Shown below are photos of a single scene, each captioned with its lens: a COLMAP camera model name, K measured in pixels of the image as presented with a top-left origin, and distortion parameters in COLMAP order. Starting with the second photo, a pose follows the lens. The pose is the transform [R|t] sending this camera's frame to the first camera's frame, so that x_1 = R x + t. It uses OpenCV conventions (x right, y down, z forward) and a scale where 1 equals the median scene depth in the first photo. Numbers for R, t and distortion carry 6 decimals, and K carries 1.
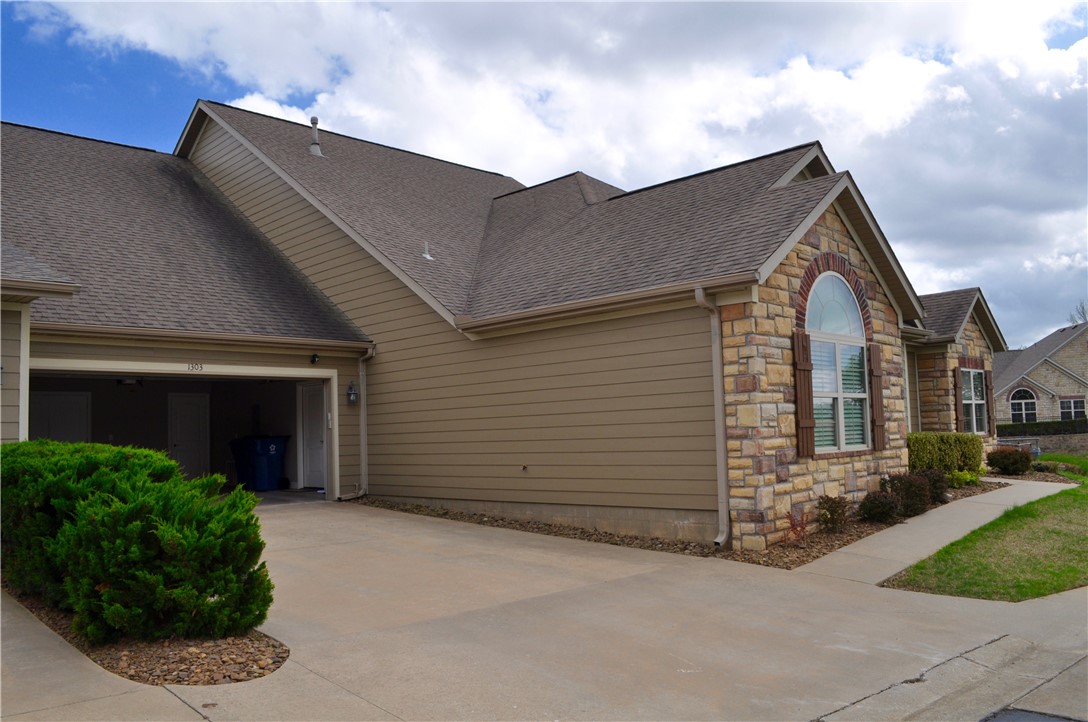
lens RADIAL K [[854.1, 0, 547.0], [0, 854.1, 361.4], [0, 0, 1]] dist [-0.080053, 0.007503]
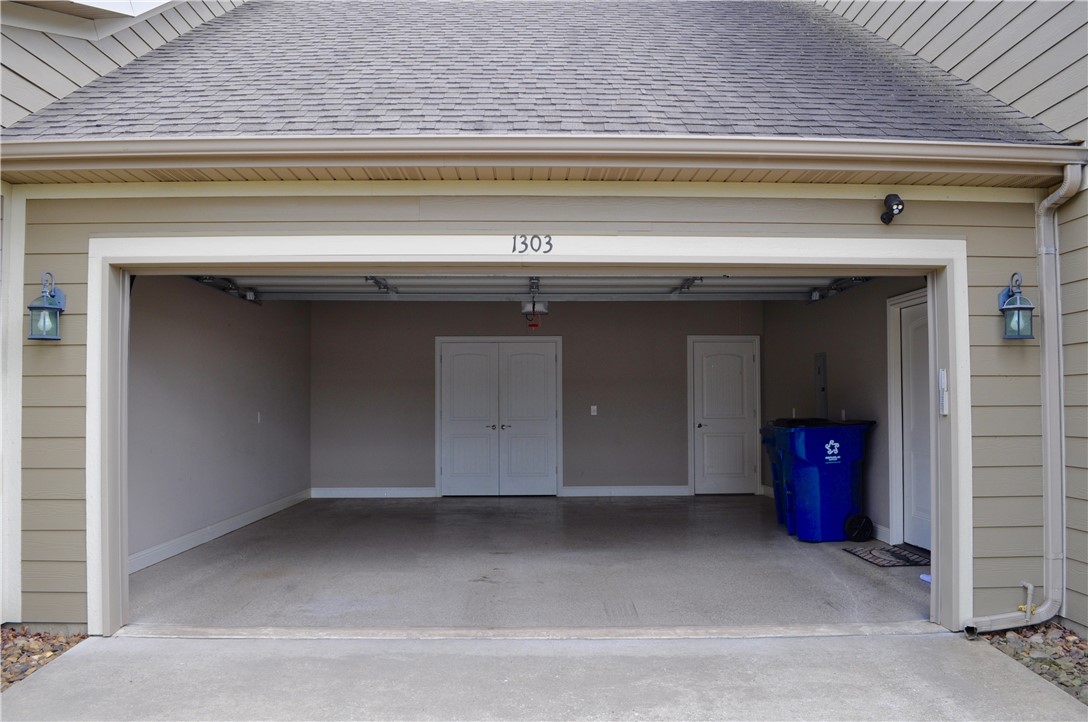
lens RADIAL K [[854.1, 0, 545.0], [0, 854.1, 372.9], [0, 0, 1]] dist [-0.080053, 0.007503]
pose [[0.712193, 0.006636, -0.701953, -0.132860], [0.037612, 0.998158, 0.047596, 0.039736], [0.700976, -0.060300, 0.710631, 0.643348]]
